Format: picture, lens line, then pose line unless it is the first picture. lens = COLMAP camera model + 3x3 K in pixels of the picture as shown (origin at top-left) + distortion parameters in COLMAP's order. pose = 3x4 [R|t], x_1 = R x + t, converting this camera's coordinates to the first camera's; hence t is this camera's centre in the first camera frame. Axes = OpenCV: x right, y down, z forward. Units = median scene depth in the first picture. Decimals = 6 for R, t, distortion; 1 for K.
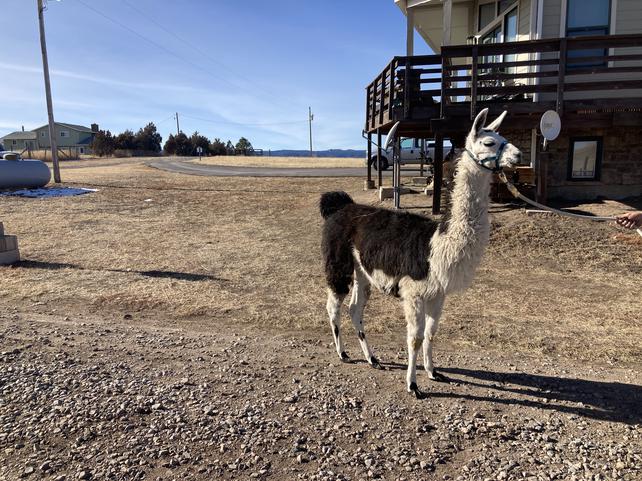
lens RADIAL K [[543.2, 0, 322.0], [0, 543.2, 244.1], [0, 0, 1]] dist [0.026766, -0.012051]
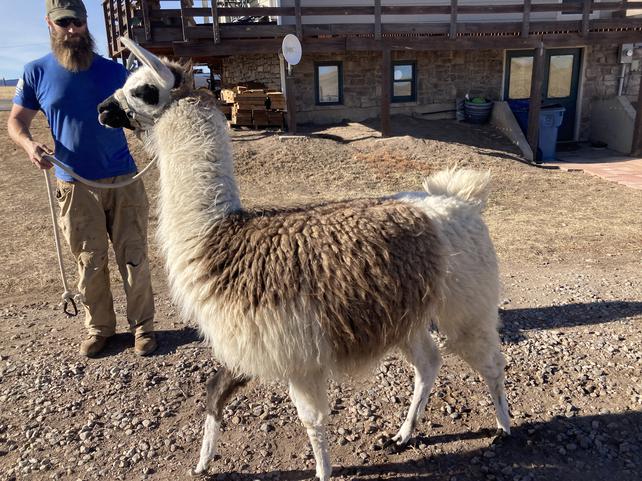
lens RADIAL K [[543.2, 0, 322.0], [0, 543.2, 244.1], [0, 0, 1]] dist [0.026766, -0.012051]
pose [[0.919321, -0.129768, 0.371497, 0.042884], [0.081602, 0.986407, 0.142628, -0.001997], [-0.384956, -0.100806, 0.917413, 0.015474]]
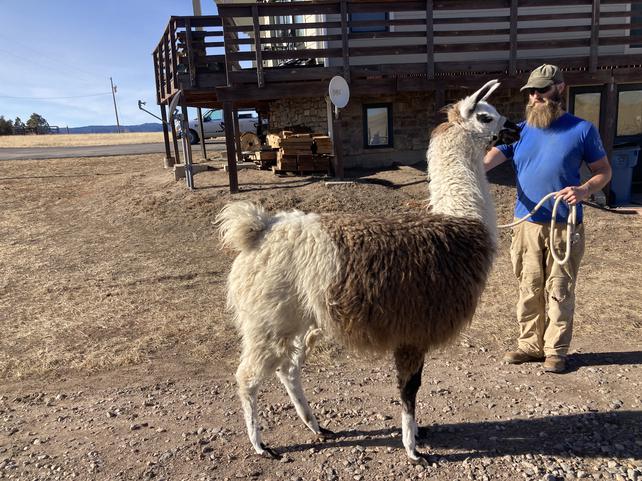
lens RADIAL K [[535.0, 0, 326.0], [0, 535.0, 239.3], [0, 0, 1]] dist [0.054901, -0.074486]
pose [[0.947030, -0.104109, 0.303802, 0.075574], [0.090108, 0.994136, 0.059788, -0.018042], [-0.308245, -0.029246, 0.950857, 0.095482]]
